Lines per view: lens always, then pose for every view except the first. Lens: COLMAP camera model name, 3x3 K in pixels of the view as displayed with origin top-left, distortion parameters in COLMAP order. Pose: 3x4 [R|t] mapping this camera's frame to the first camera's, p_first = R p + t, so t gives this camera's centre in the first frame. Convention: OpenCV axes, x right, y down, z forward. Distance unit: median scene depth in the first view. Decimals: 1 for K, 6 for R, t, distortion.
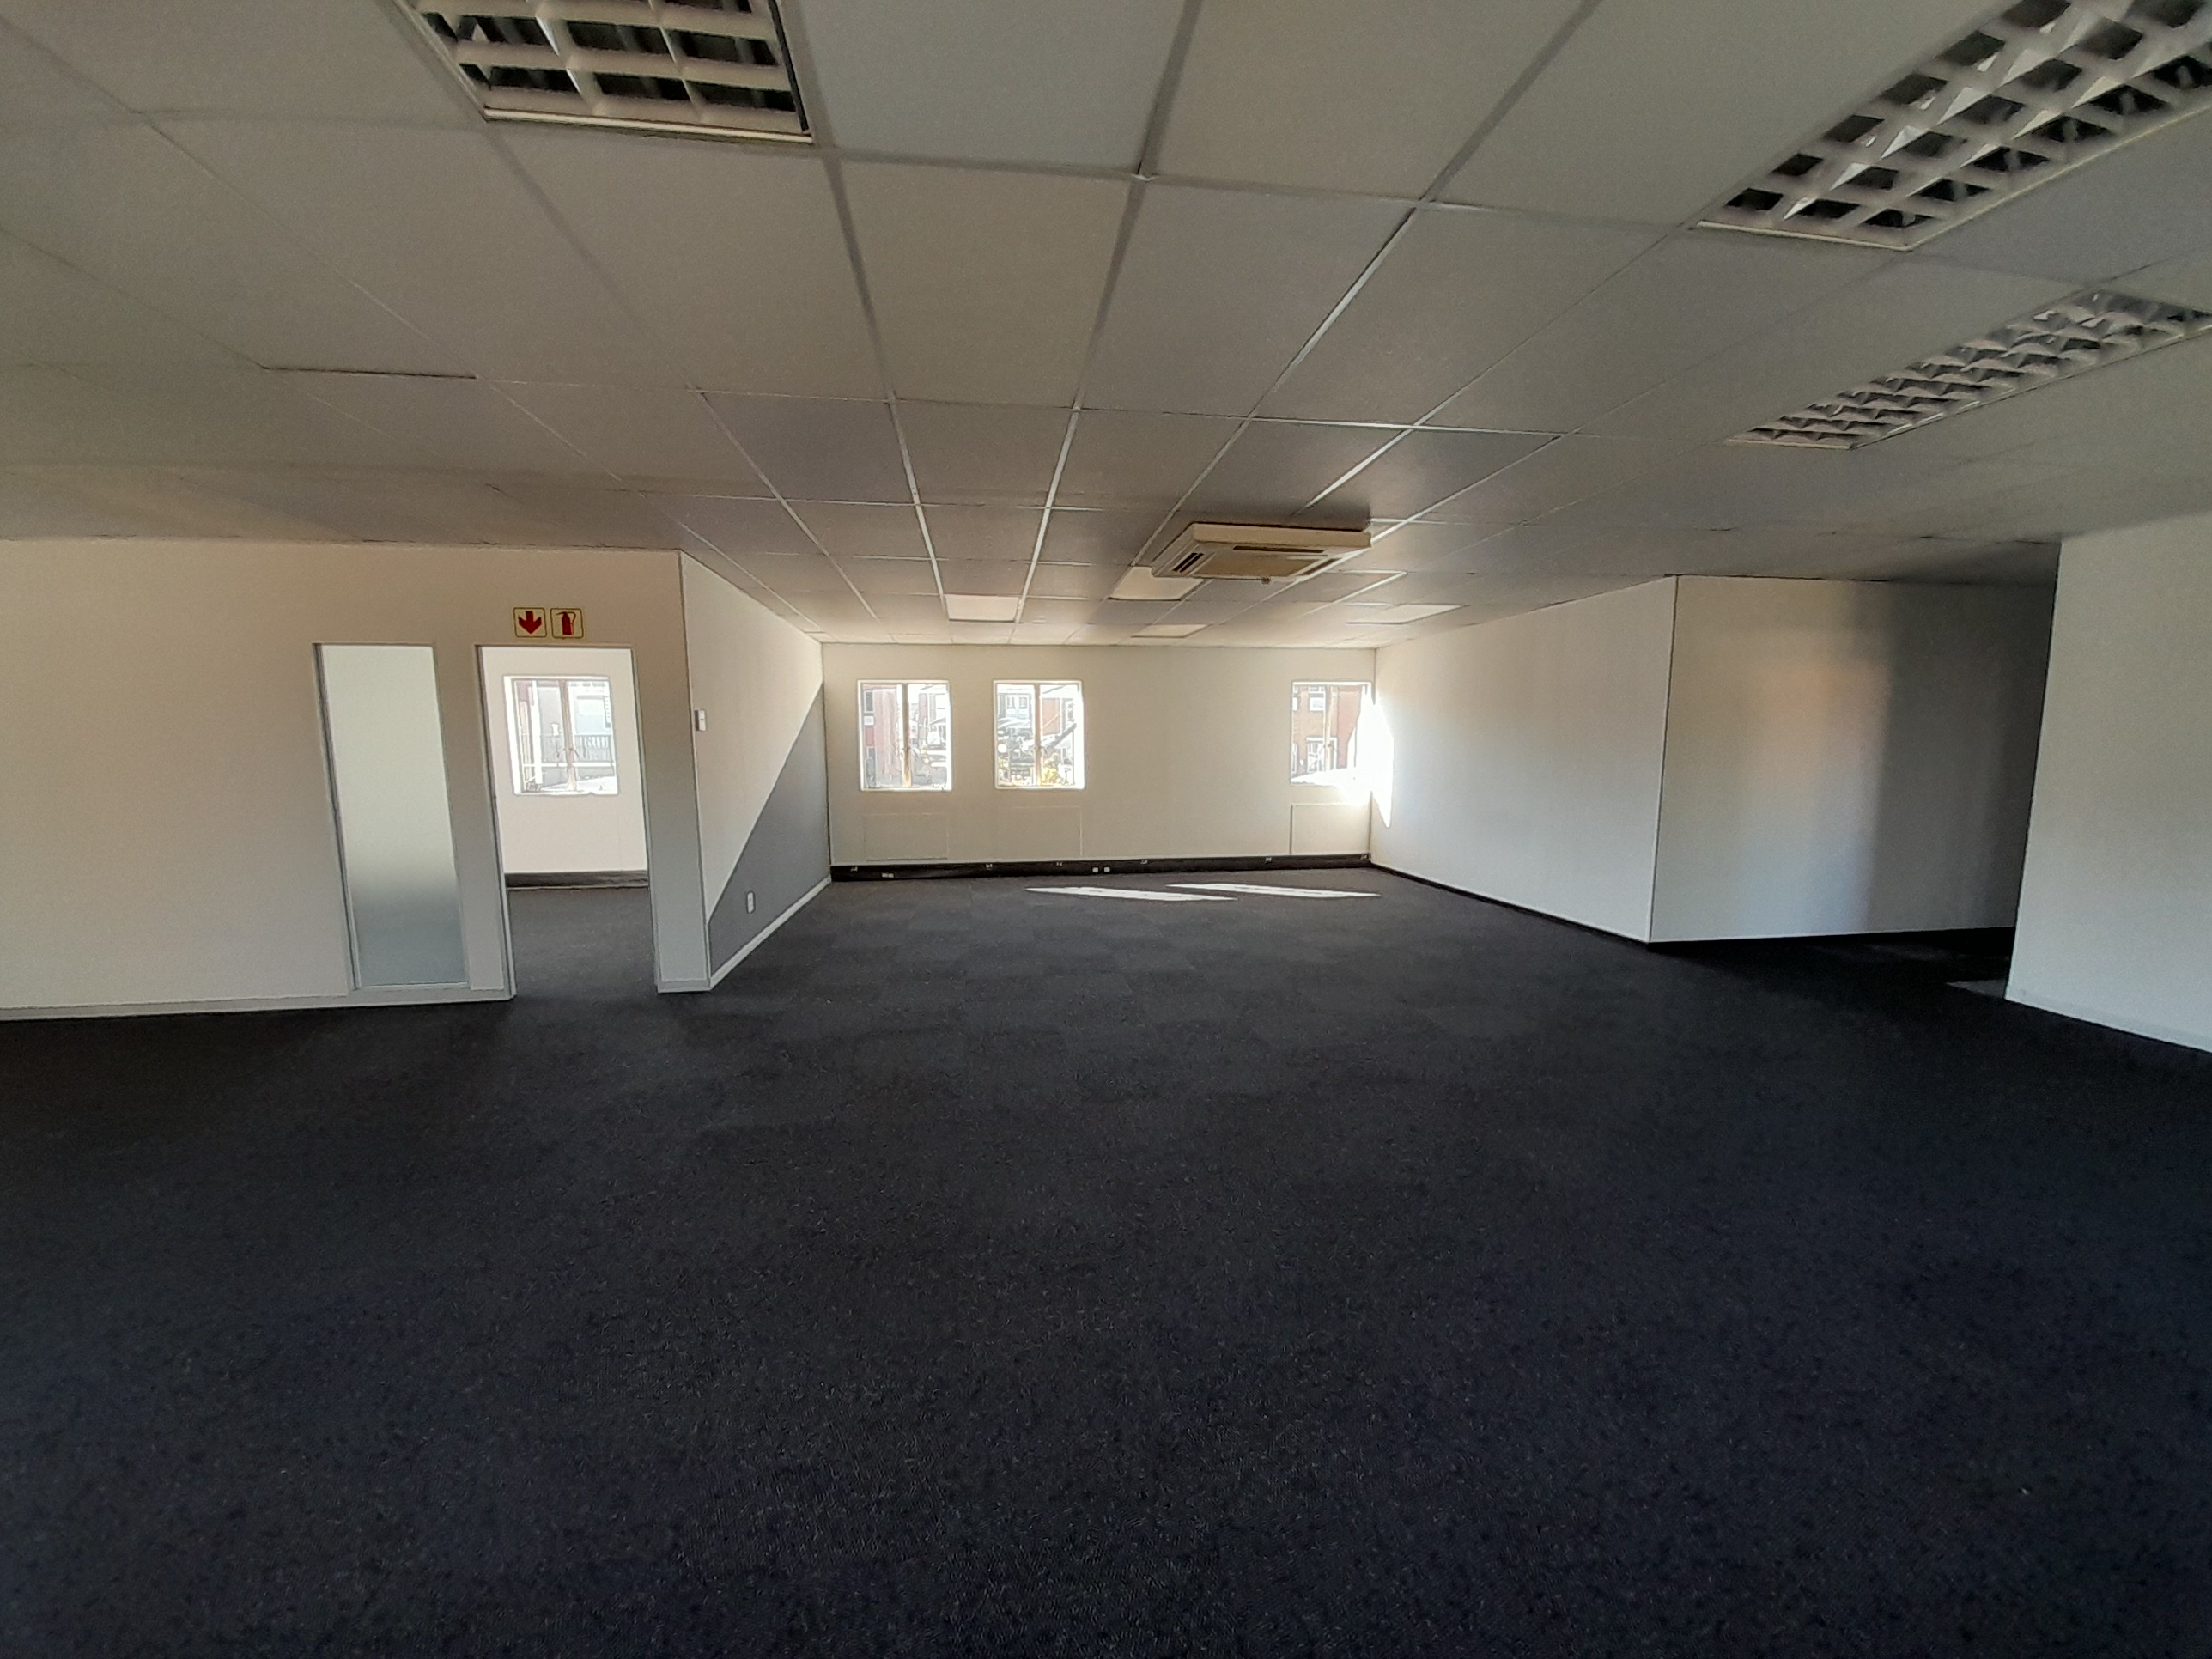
lens RADIAL K [[870.7, 0, 1109.4], [0, 870.7, 857.5], [0, 0, 1]] dist [0.017730, -0.014845]
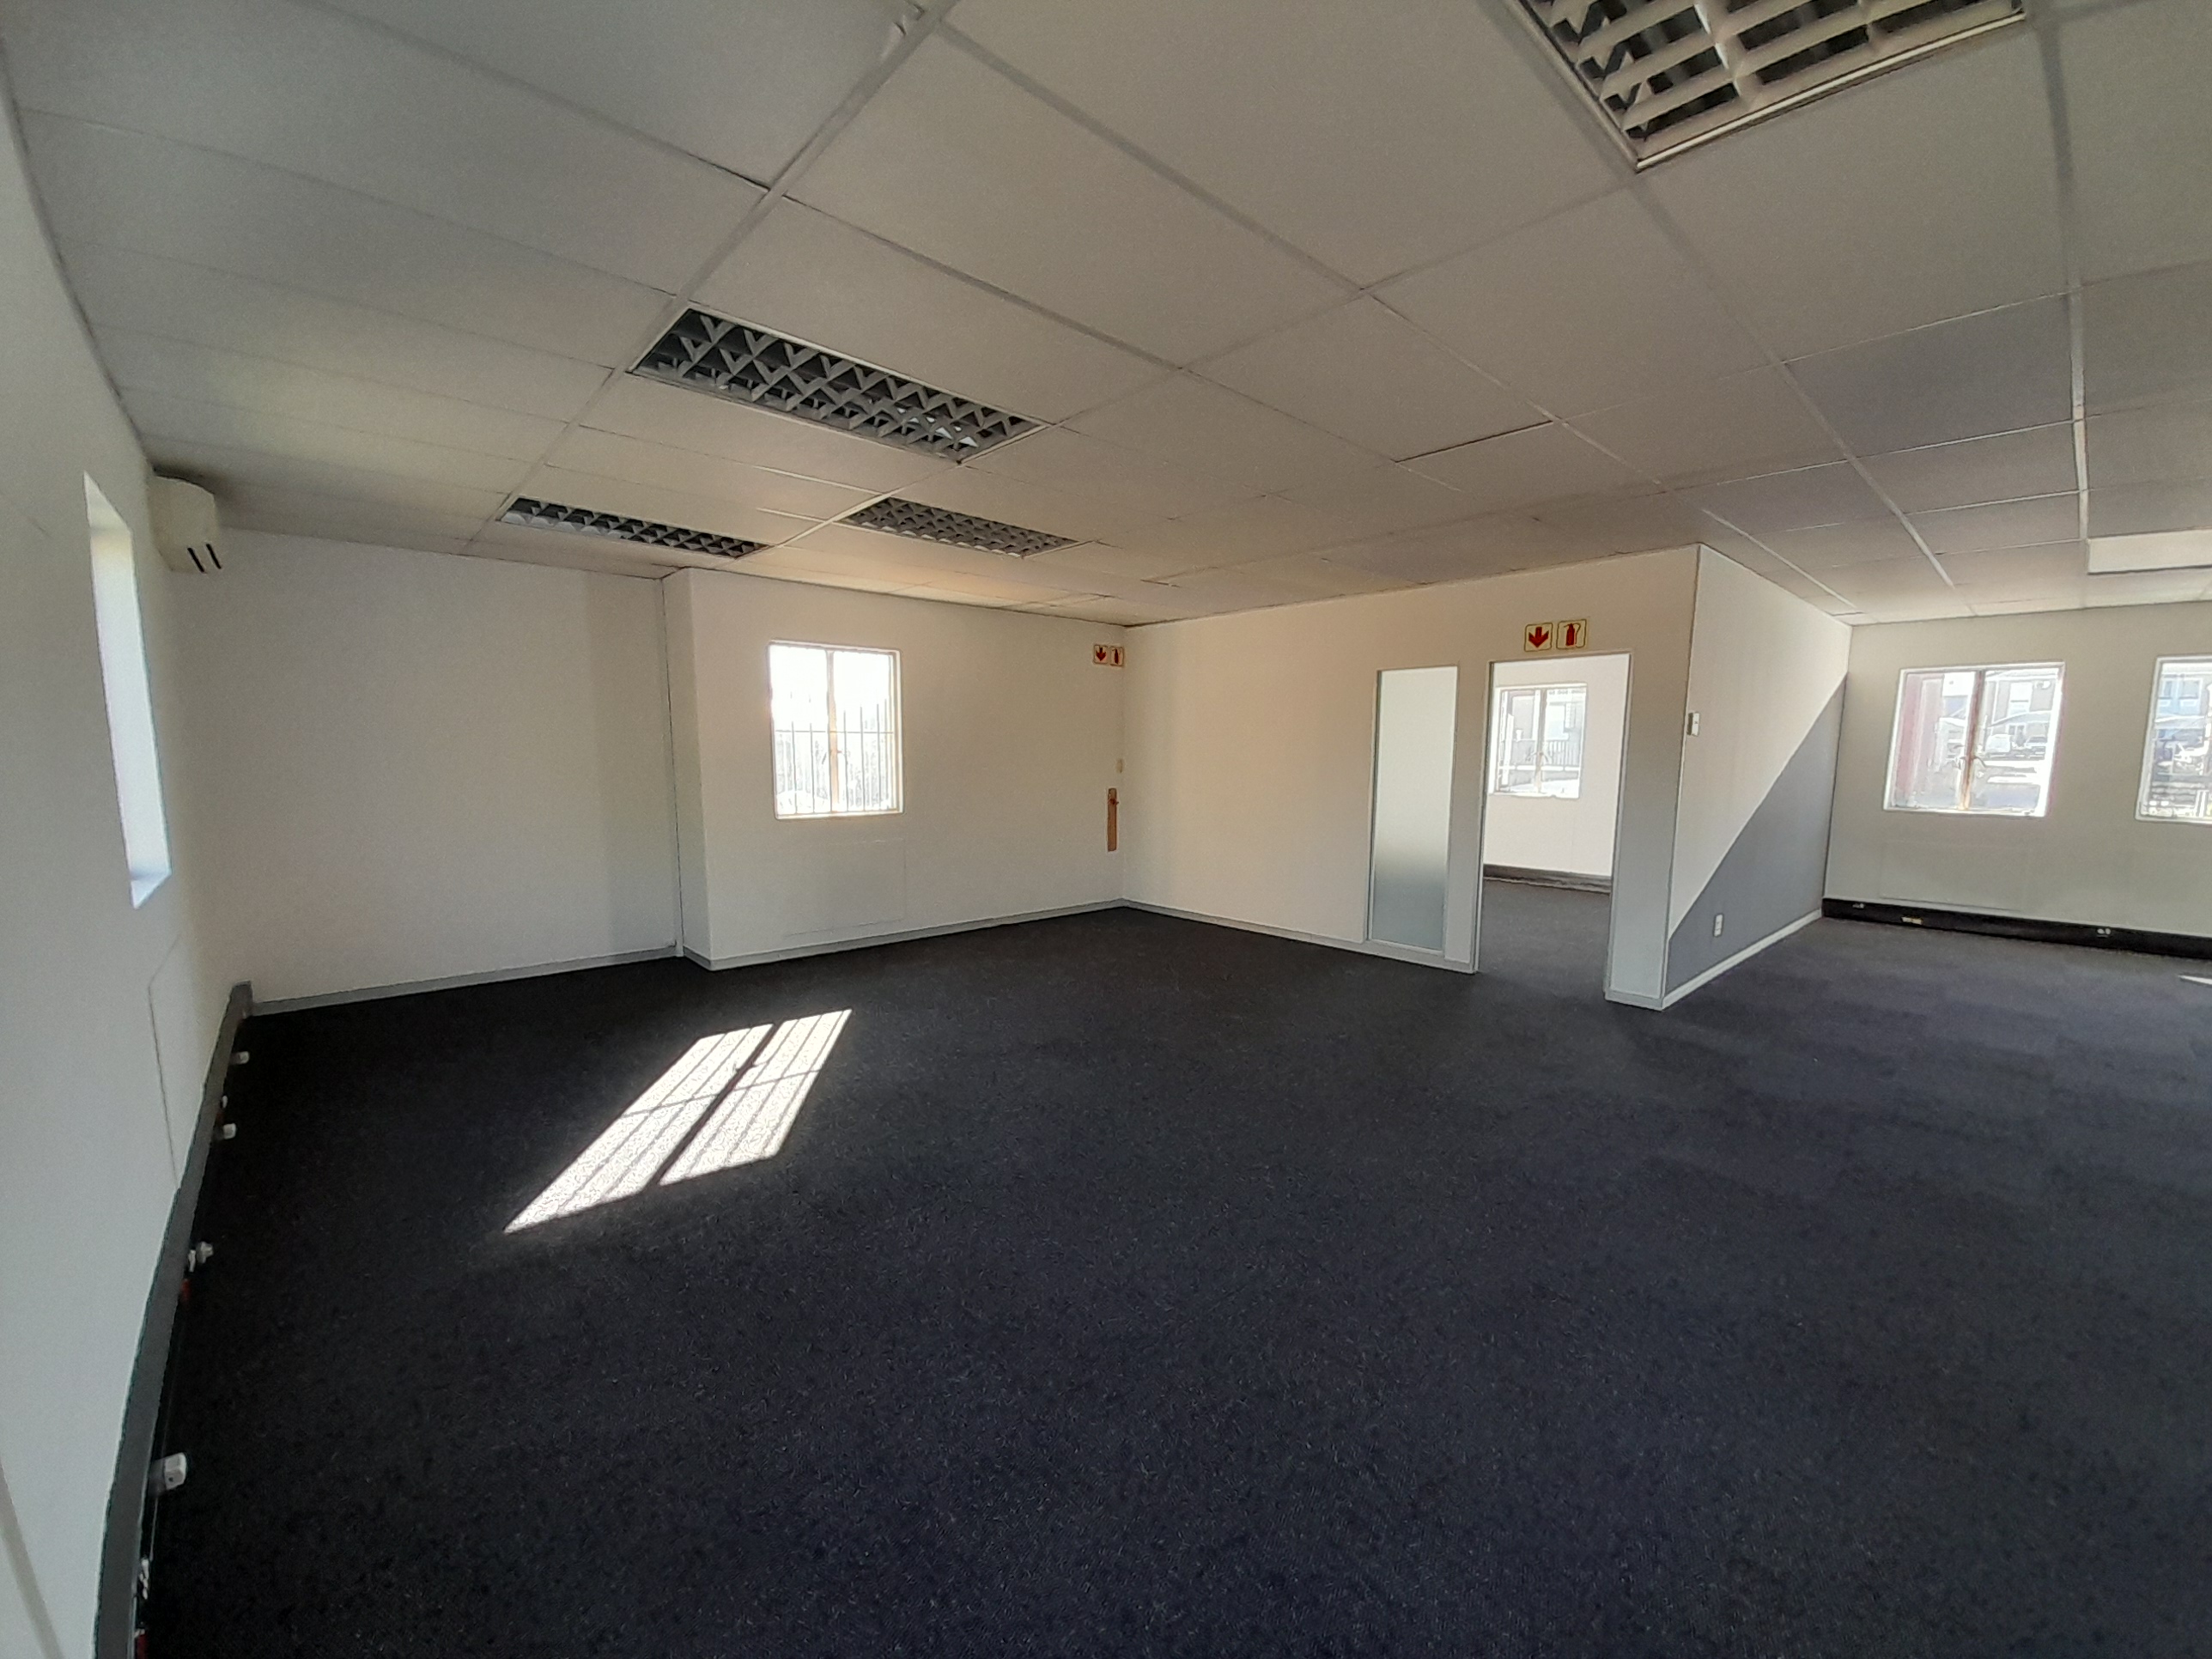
lens RADIAL K [[870.7, 0, 1116.9], [0, 870.7, 854.0], [0, 0, 1]] dist [0.017730, -0.014845]
pose [[0.556284, 0.104574, -0.824386, -0.026666], [-0.112747, 0.992375, 0.049804, 0.004597], [0.823308, 0.065242, 0.563833, -0.026276]]
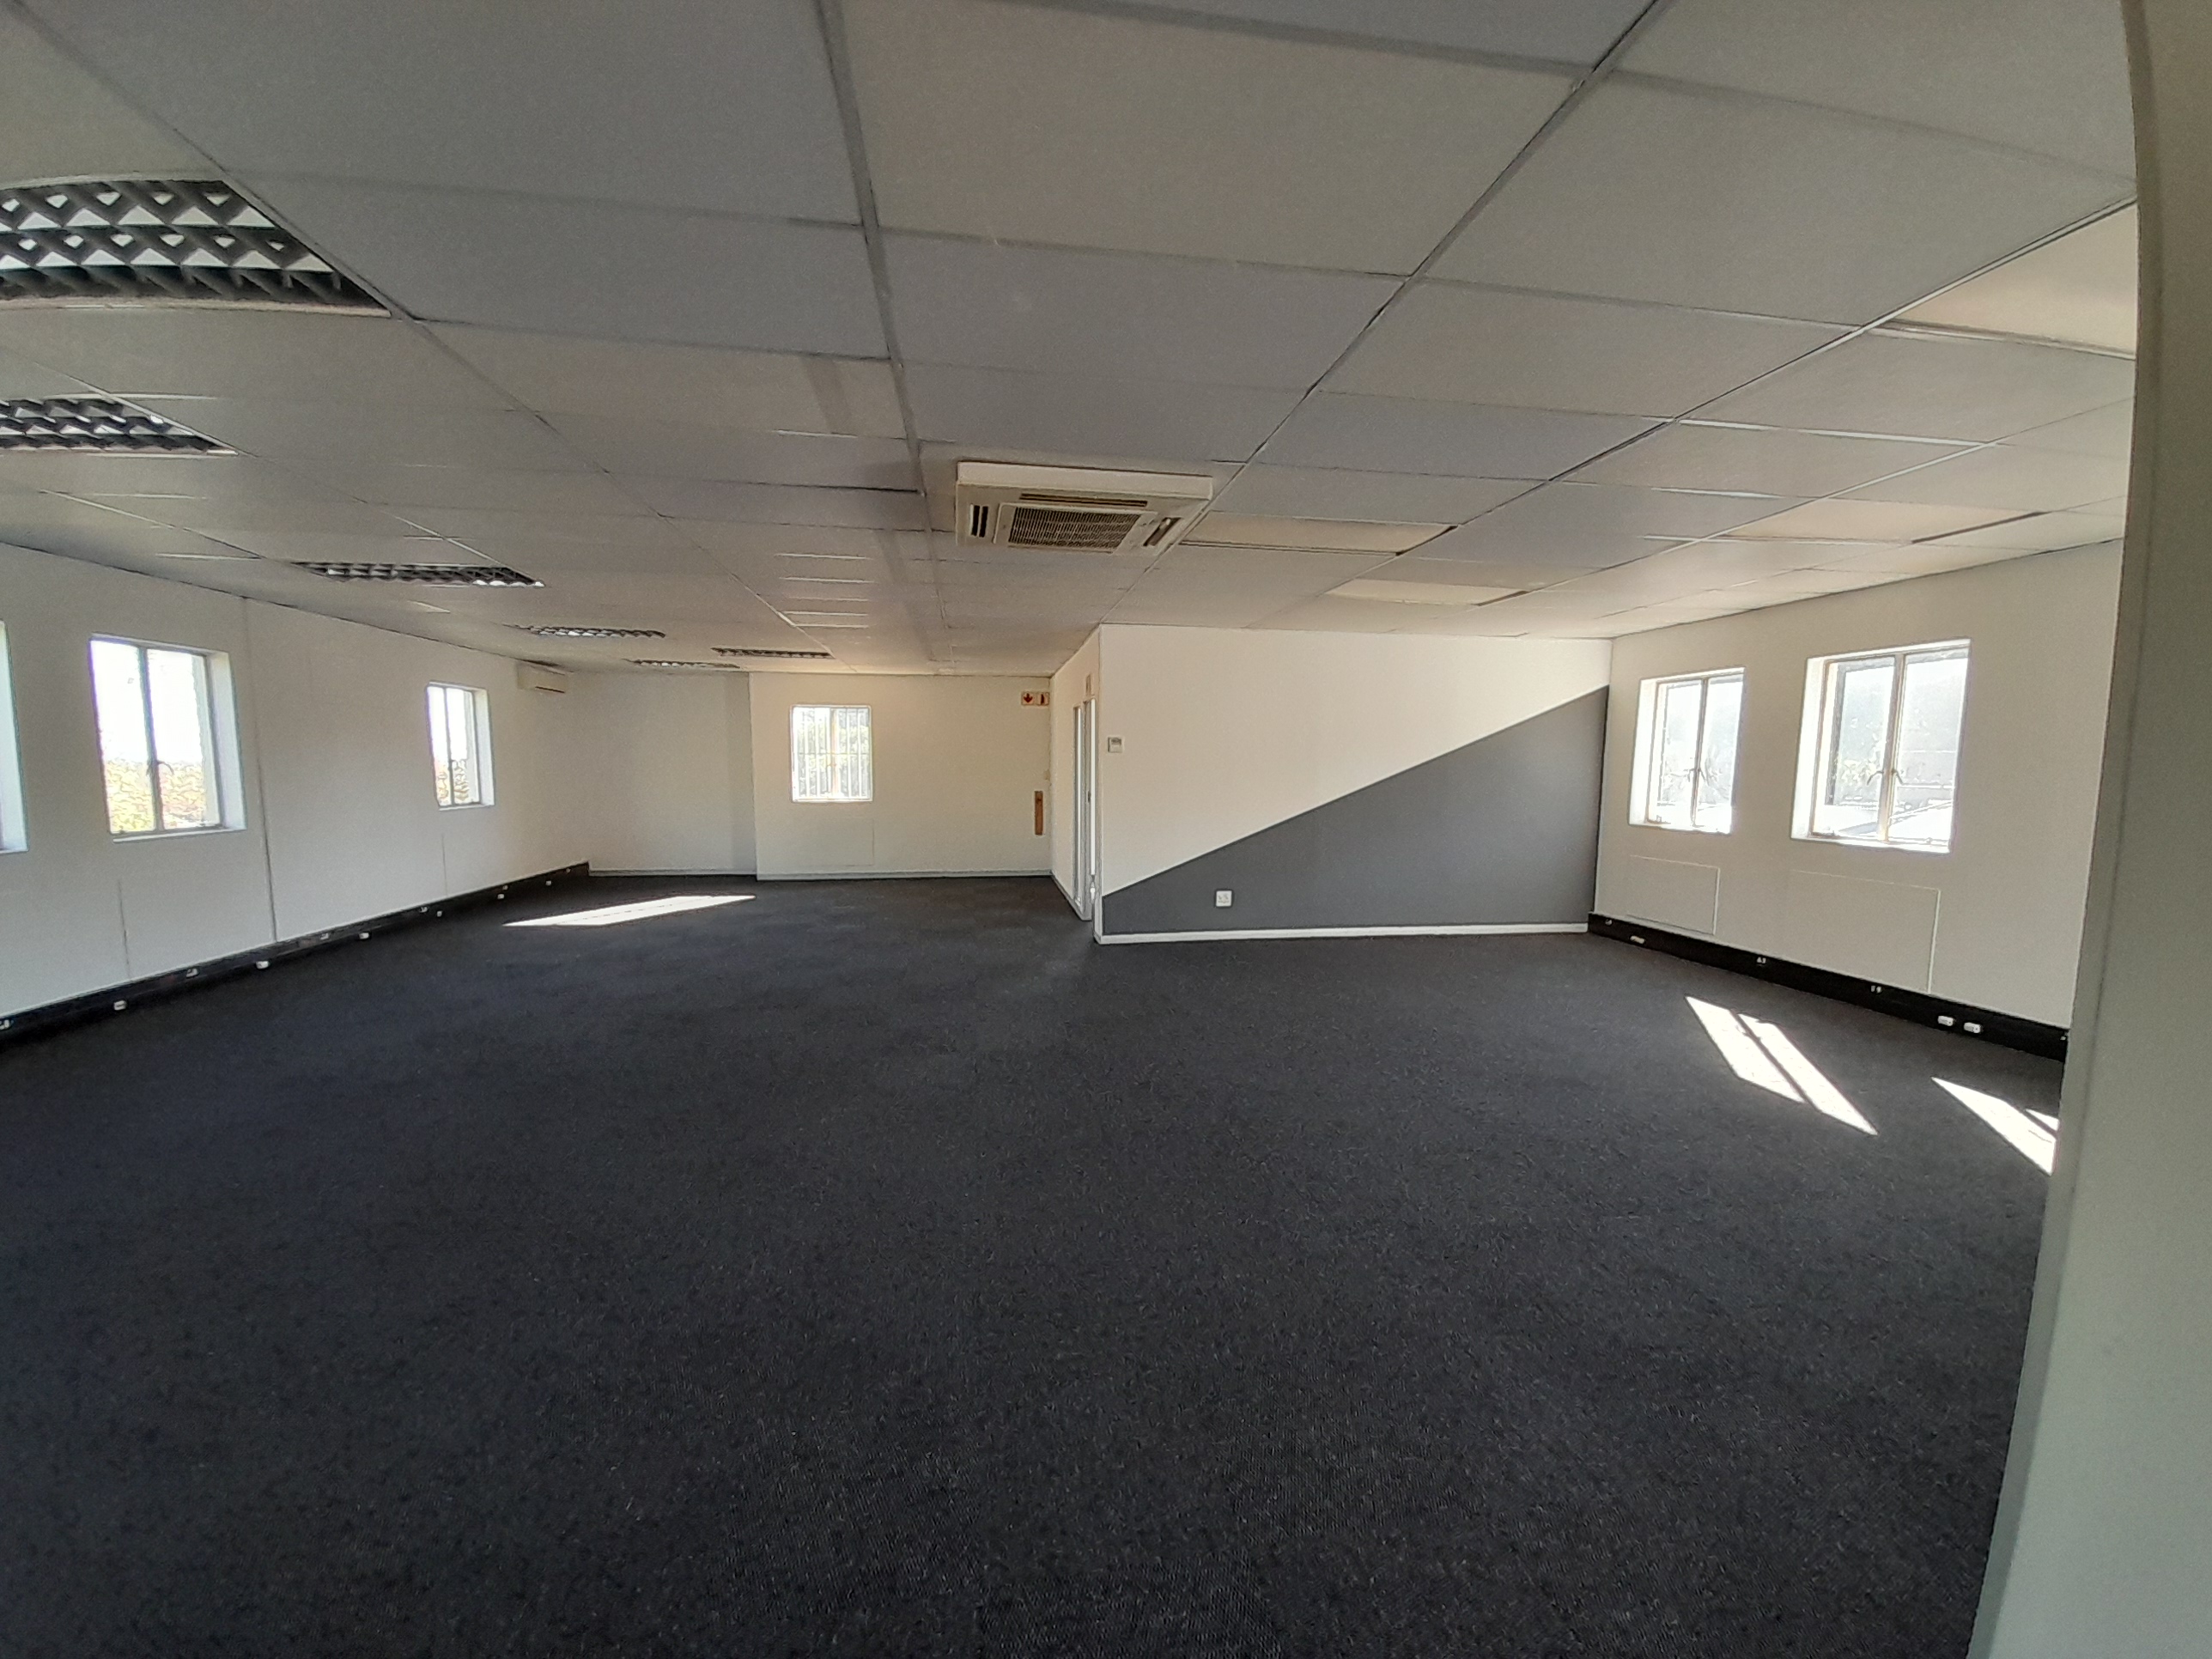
lens RADIAL K [[870.7, 0, 1113.7], [0, 870.7, 854.5], [0, 0, 1]] dist [0.017730, -0.014845]
pose [[0.002666, 0.106446, -0.994315, 0.908774], [-0.130783, 0.985815, 0.105185, -0.135161], [0.991407, 0.129759, 0.016550, 1.025083]]
